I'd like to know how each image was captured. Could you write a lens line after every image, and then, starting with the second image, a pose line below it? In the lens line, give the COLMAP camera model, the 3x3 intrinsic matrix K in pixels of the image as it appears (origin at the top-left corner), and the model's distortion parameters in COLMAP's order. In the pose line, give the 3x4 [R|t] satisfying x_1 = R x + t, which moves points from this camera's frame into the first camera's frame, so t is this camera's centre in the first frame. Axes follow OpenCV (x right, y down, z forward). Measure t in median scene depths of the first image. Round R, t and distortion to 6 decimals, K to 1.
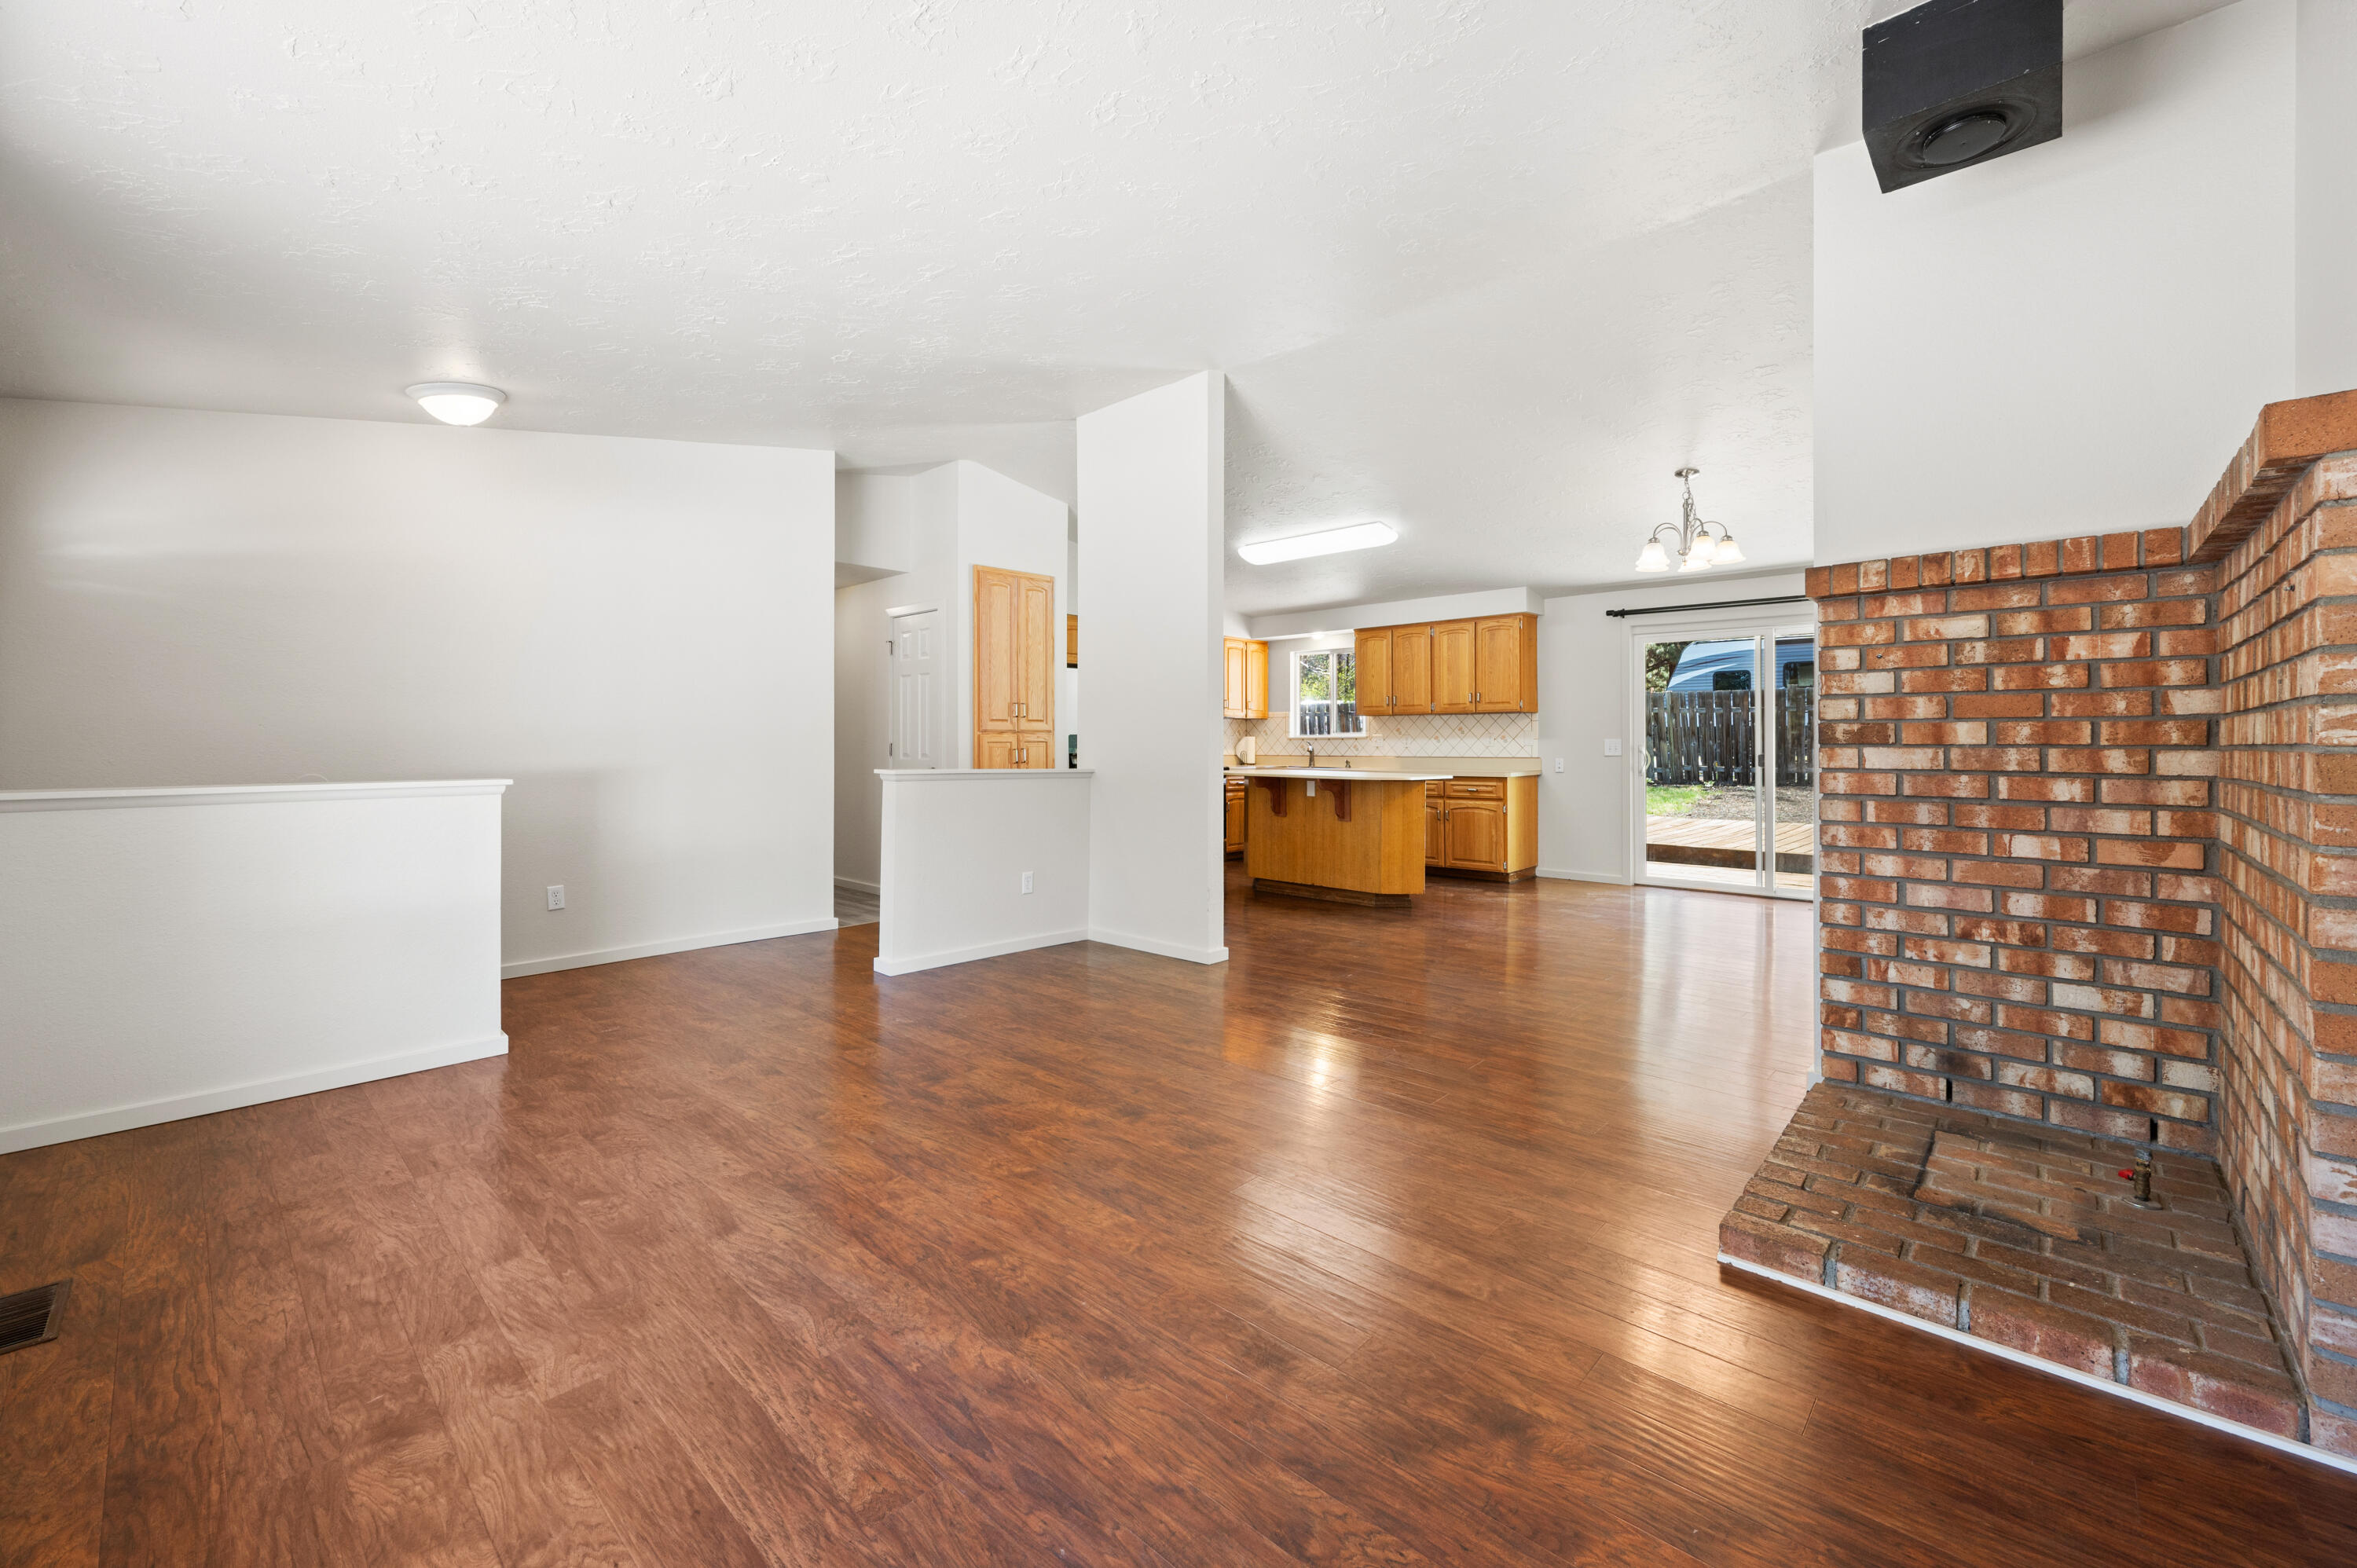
lens RADIAL K [[924.3, 0, 1196.7], [0, 924.3, 741.4], [0, 0, 1]] dist [-0.002305, -0.000302]
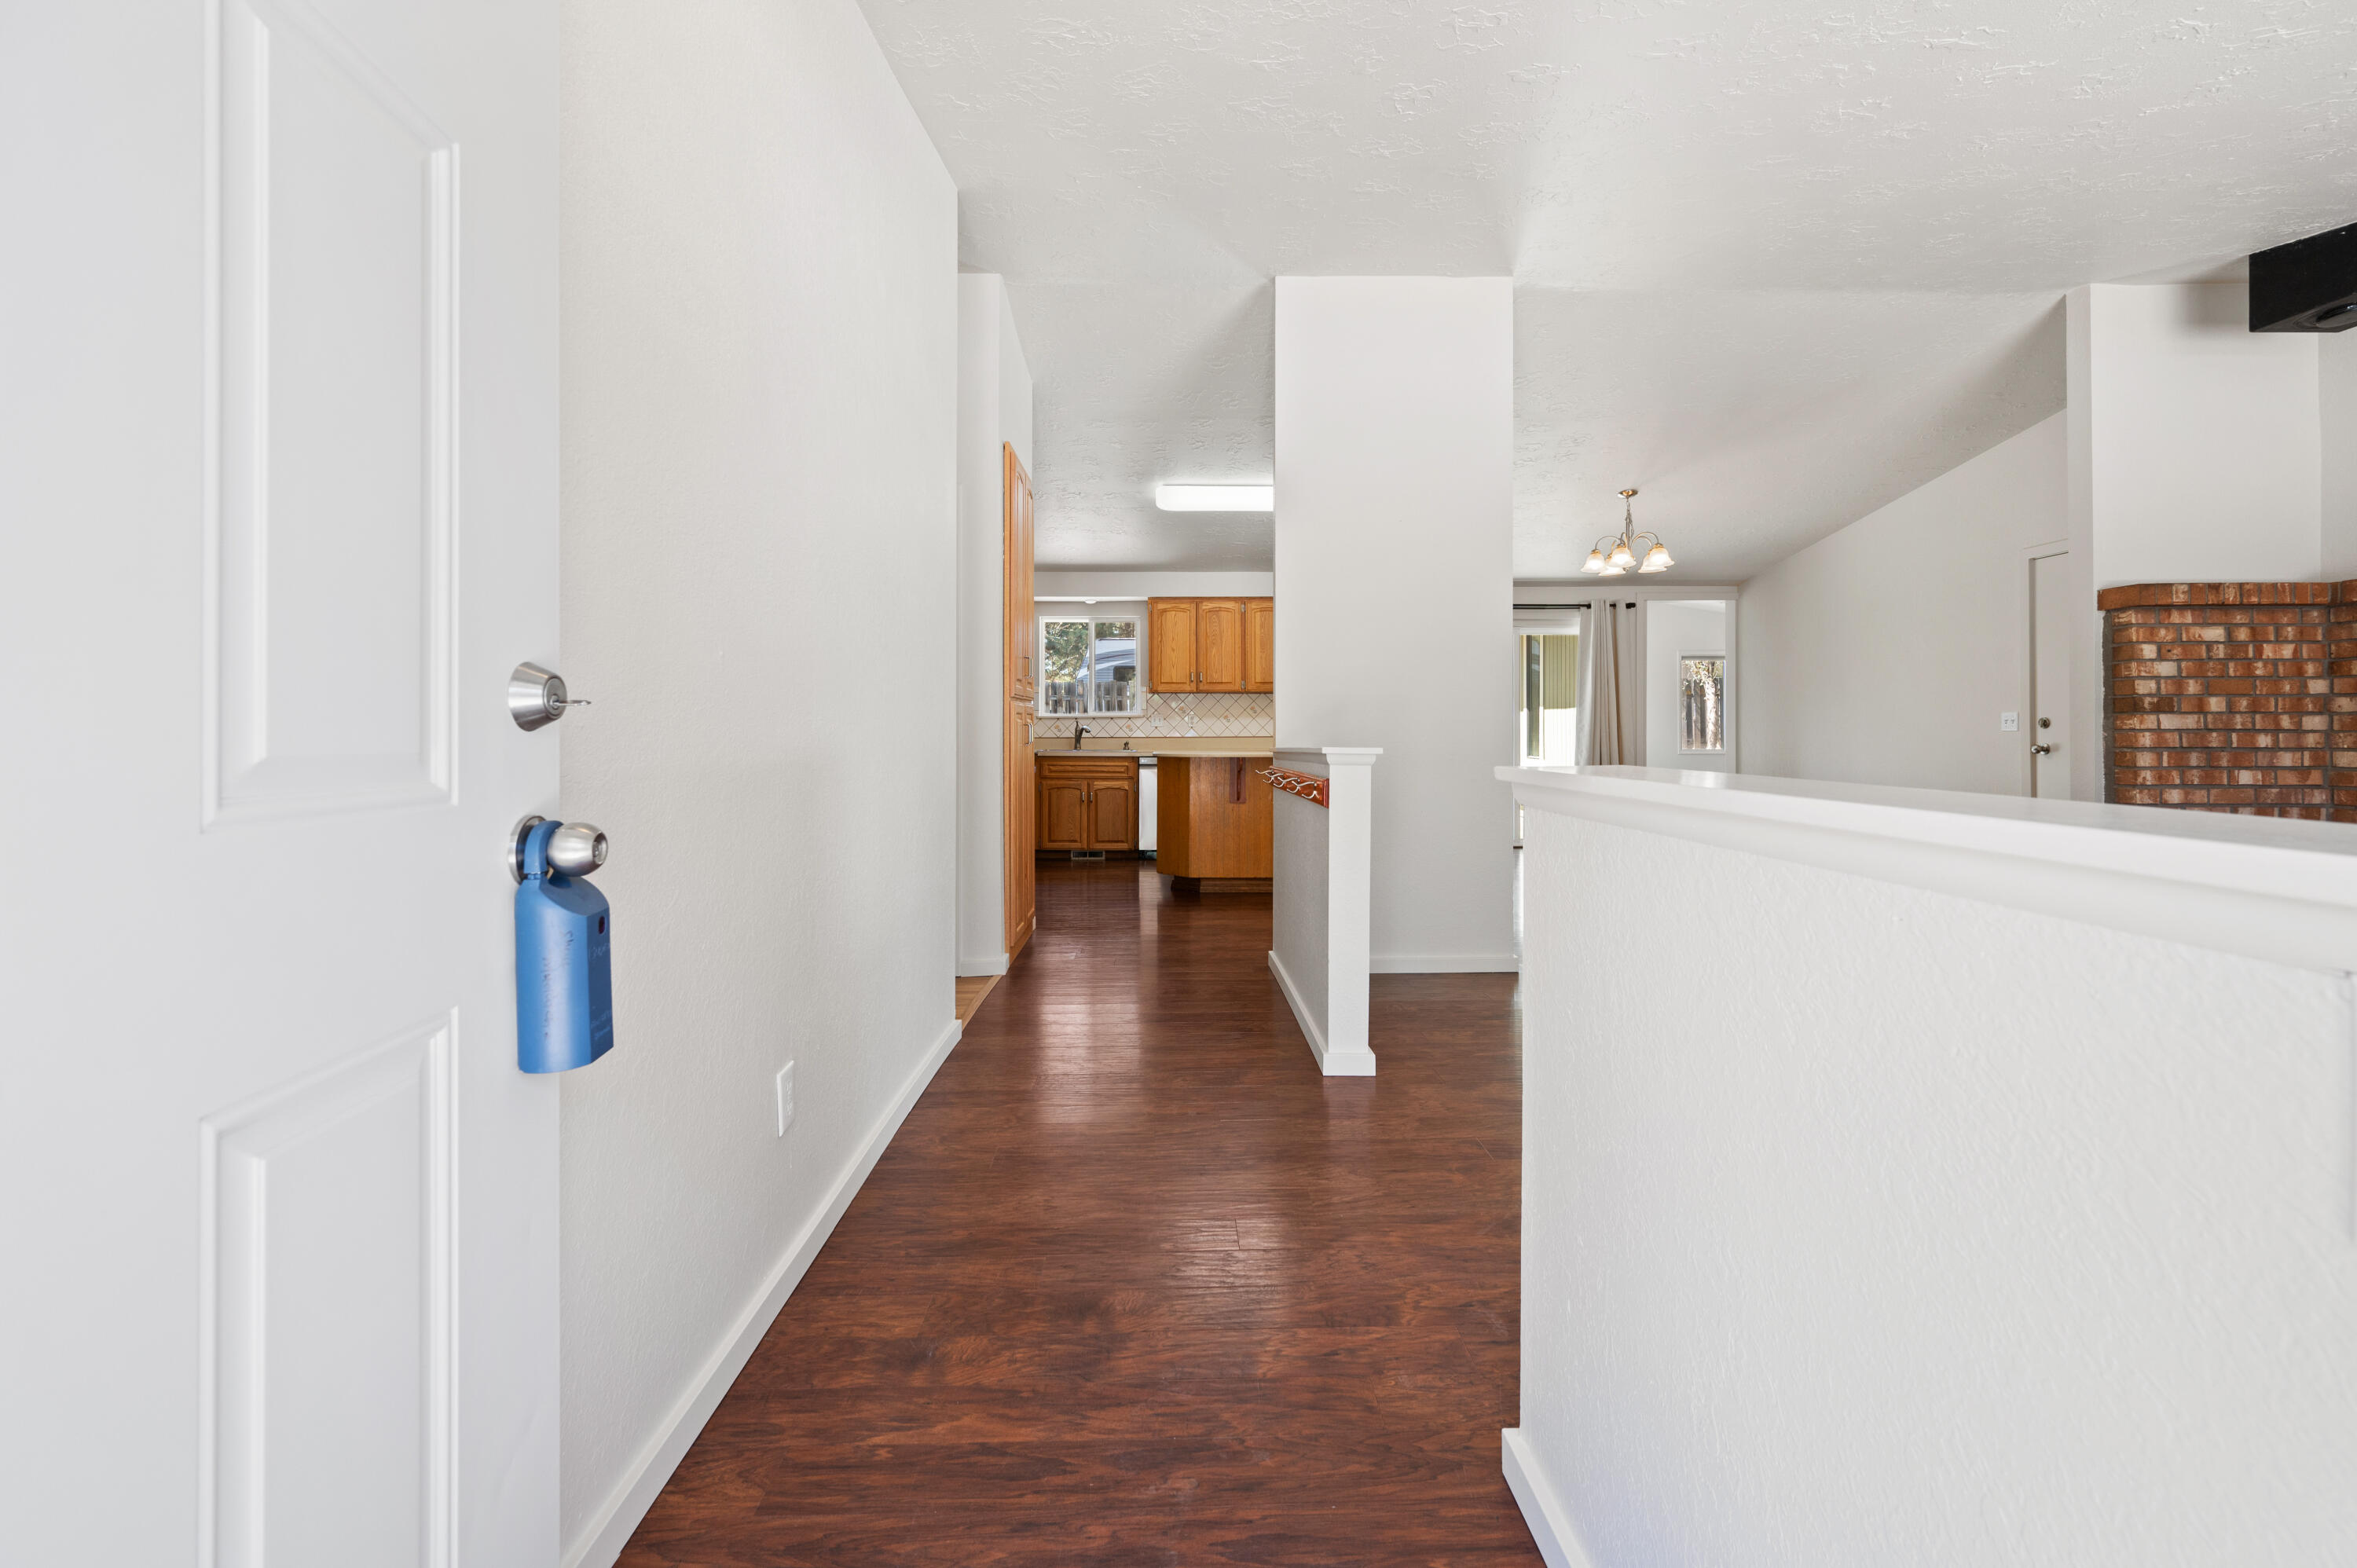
lens RADIAL K [[924.3, 0, 1183.2], [0, 924.3, 729.3], [0, 0, 1]] dist [-0.002305, -0.000302]
pose [[0.739311, -0.001044, 0.673363, -1.416982], [0.001051, 0.999999, 0.000396, 0.029269], [-0.673363, 0.000415, 0.739312, 1.016163]]
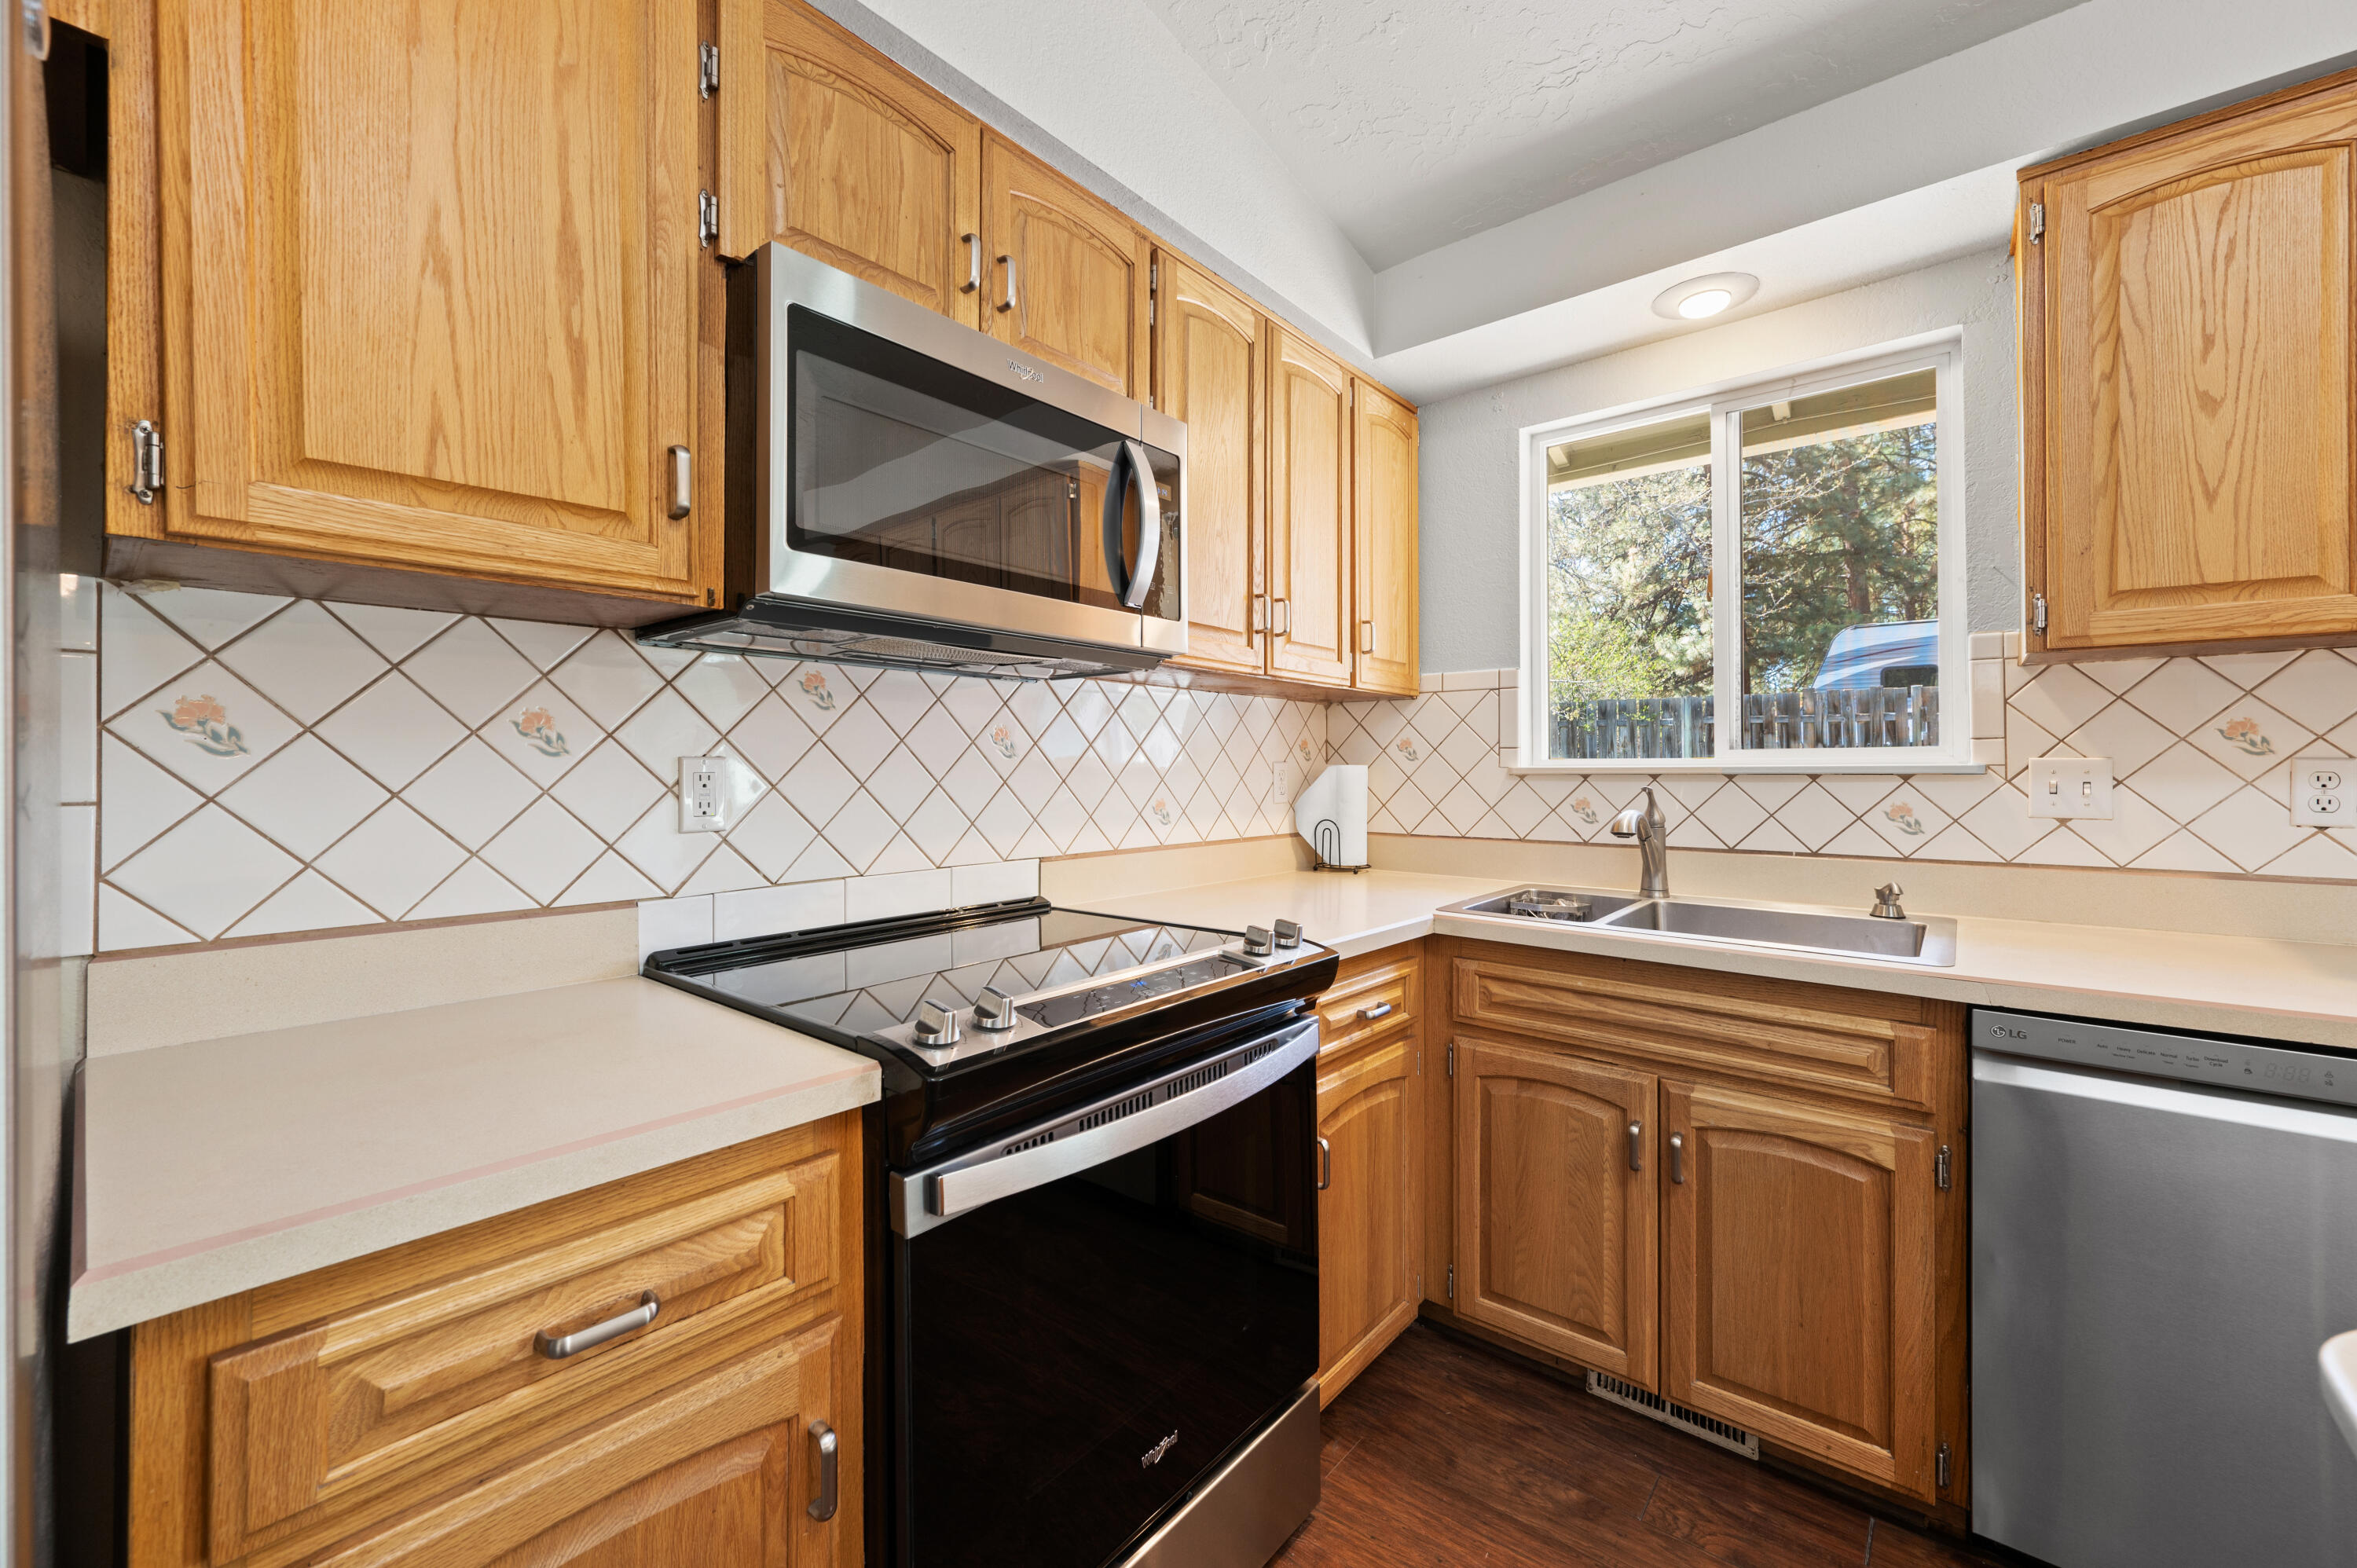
lens RADIAL K [[924.3, 0, 1183.2], [0, 924.3, 760.8], [0, 0, 1]] dist [-0.002305, -0.000302]
pose [[0.999923, -0.004491, 0.011529, 0.024852], [0.004524, 0.999986, -0.002843, -0.020951], [-0.011516, 0.002895, 0.999929, 2.791004]]
